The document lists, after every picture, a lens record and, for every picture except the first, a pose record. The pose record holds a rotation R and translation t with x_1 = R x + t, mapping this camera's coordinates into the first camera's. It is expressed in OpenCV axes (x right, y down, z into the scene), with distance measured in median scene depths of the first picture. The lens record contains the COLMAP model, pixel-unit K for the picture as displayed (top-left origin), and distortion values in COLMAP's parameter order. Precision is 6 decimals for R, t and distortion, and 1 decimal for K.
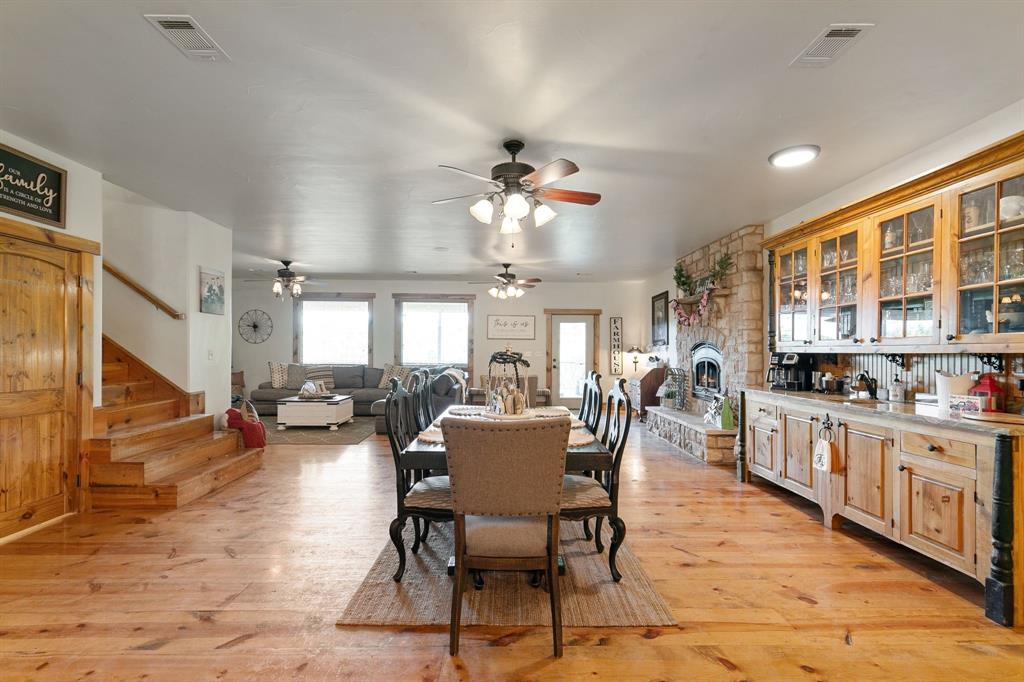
lens RADIAL K [[463.2, 0, 510.4], [0, 463.2, 349.6], [0, 0, 1]] dist [0.003630, -0.001049]
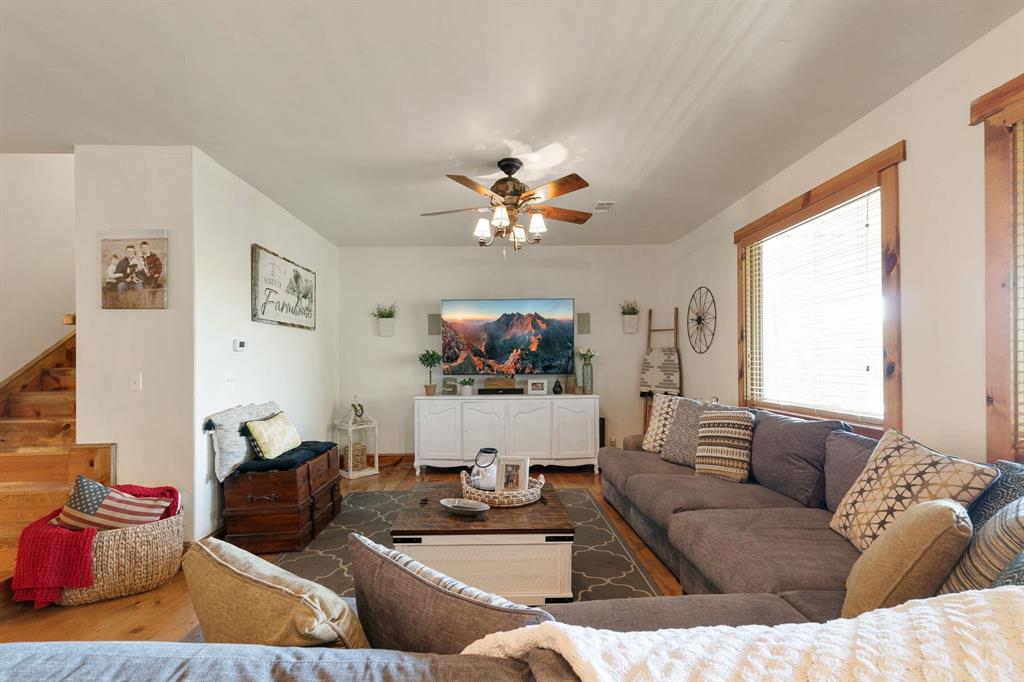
lens RADIAL K [[463.2, 0, 503.3], [0, 463.2, 364.3], [0, 0, 1]] dist [0.003630, -0.001049]
pose [[0.006090, -0.004201, -0.999973, -0.053630], [0.010253, 0.999939, -0.004139, -0.002167], [0.999929, -0.010228, 0.006133, 1.017139]]
